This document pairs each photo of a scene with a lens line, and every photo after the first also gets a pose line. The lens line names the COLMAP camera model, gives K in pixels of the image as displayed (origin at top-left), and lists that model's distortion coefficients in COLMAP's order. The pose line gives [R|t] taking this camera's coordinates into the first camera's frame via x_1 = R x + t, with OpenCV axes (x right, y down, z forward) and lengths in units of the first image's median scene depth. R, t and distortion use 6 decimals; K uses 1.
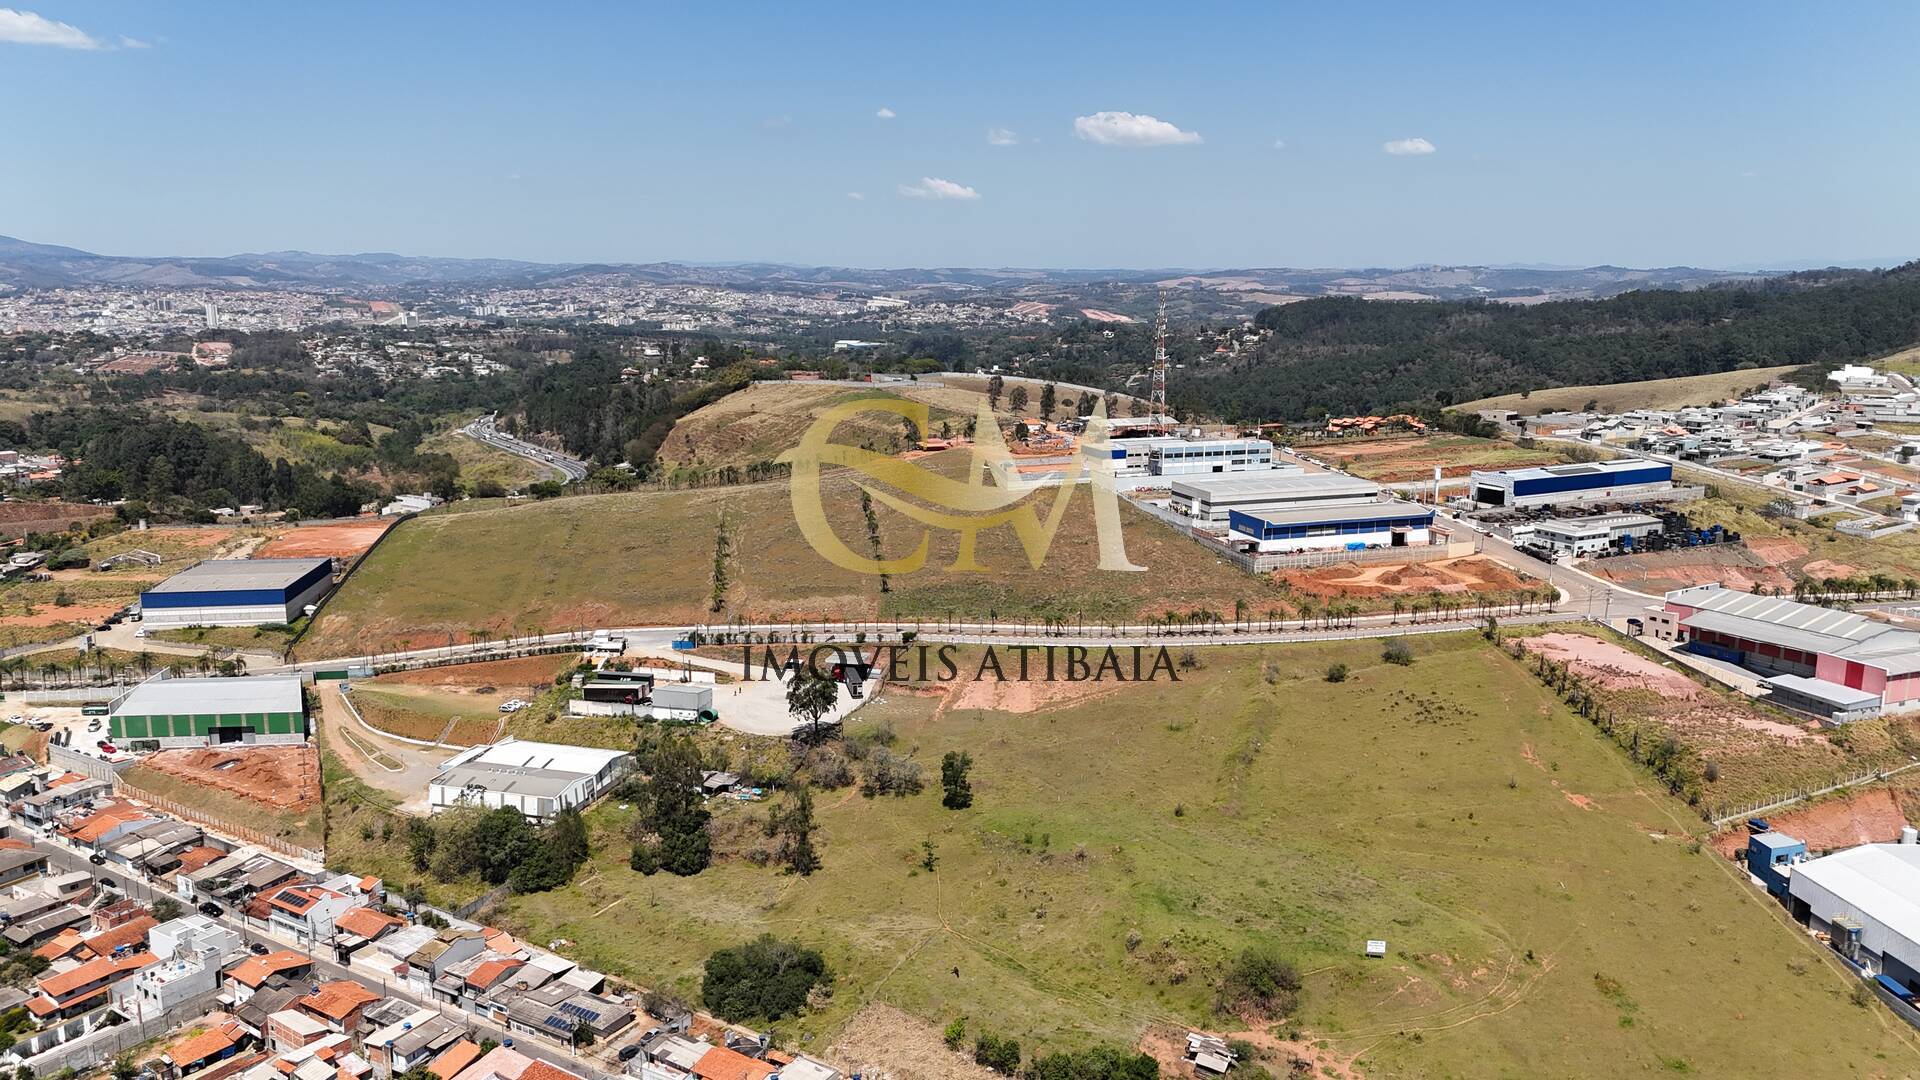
lens RADIAL K [[1410.8, 0, 963.1], [0, 1410.8, 531.4], [0, 0, 1]] dist [0.077590, -0.067621]
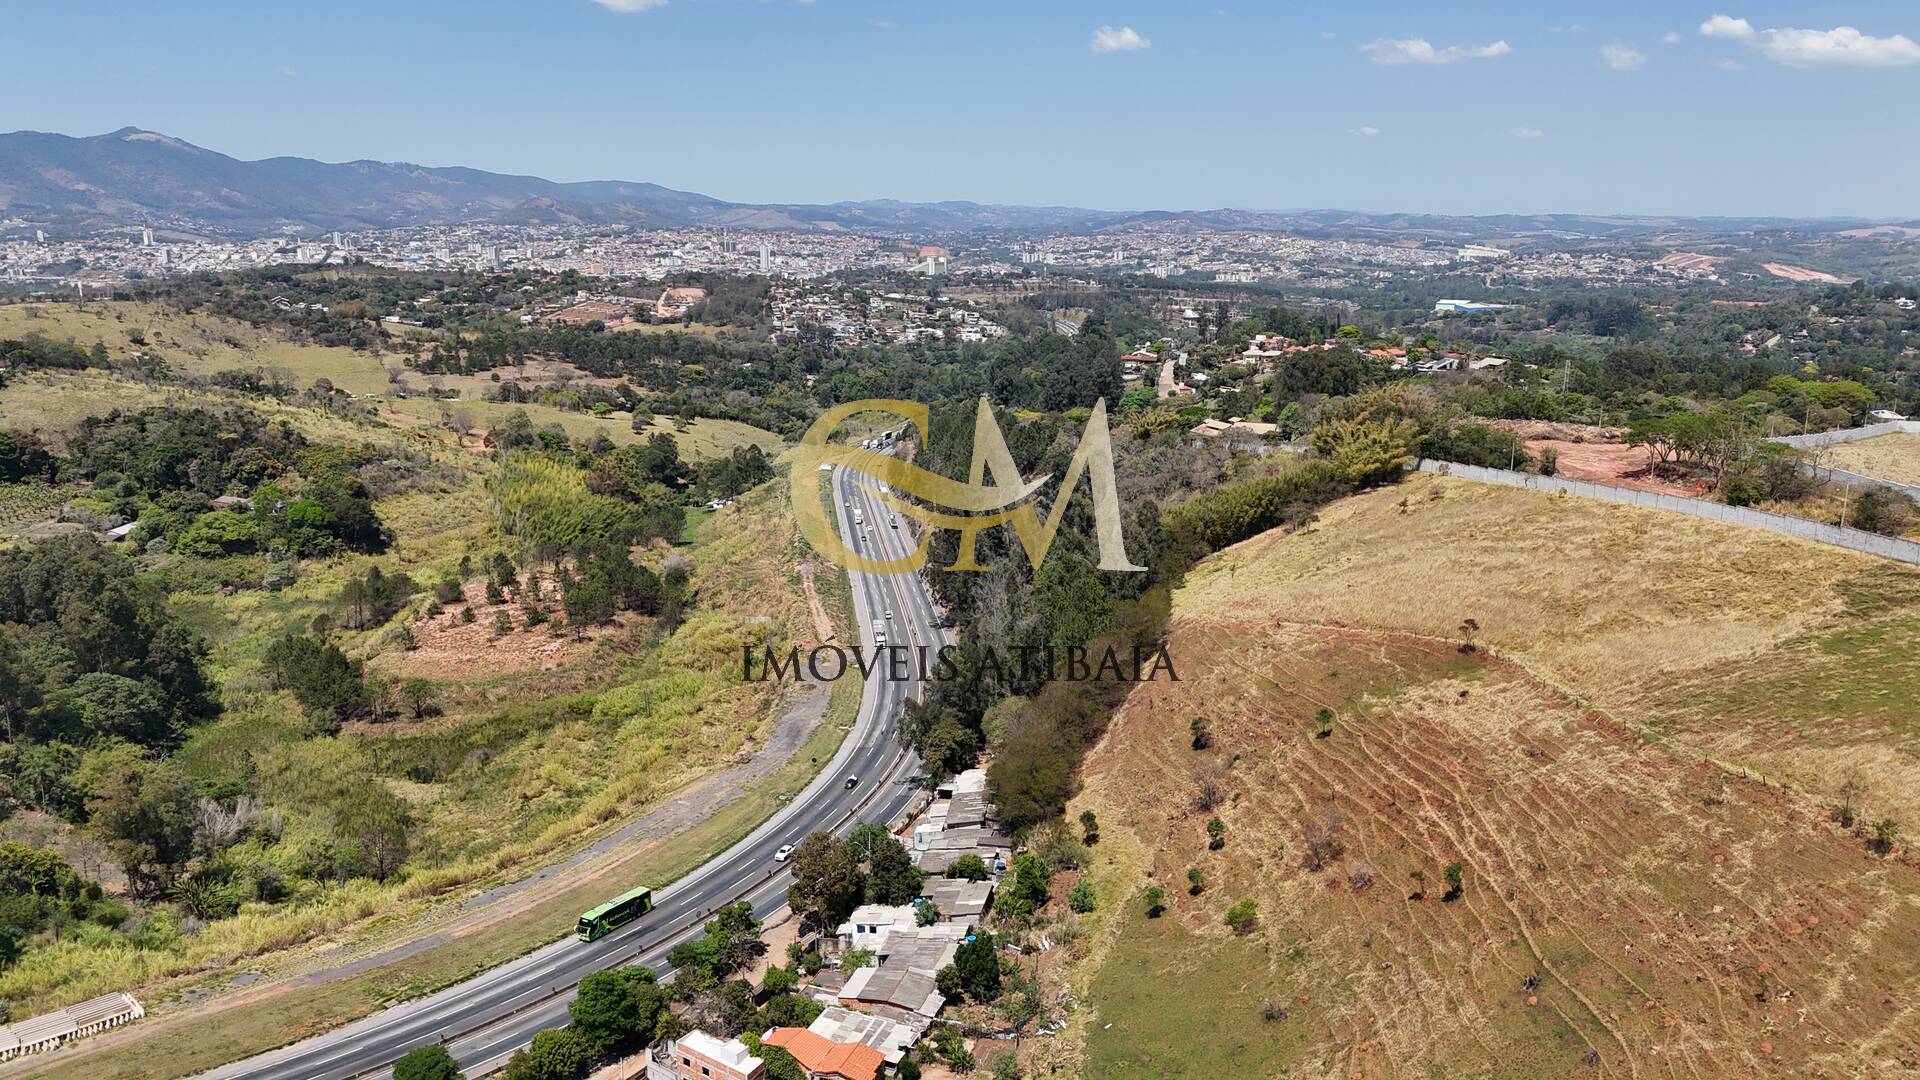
lens RADIAL K [[1410.8, 0, 958.7], [0, 1410.8, 542.9], [0, 0, 1]] dist [0.077590, -0.067621]
pose [[0.926142, 0.092236, -0.365722, -0.021505], [-0.076716, 0.995435, 0.056779, -0.016907], [0.369290, -0.024528, 0.928991, 0.111071]]
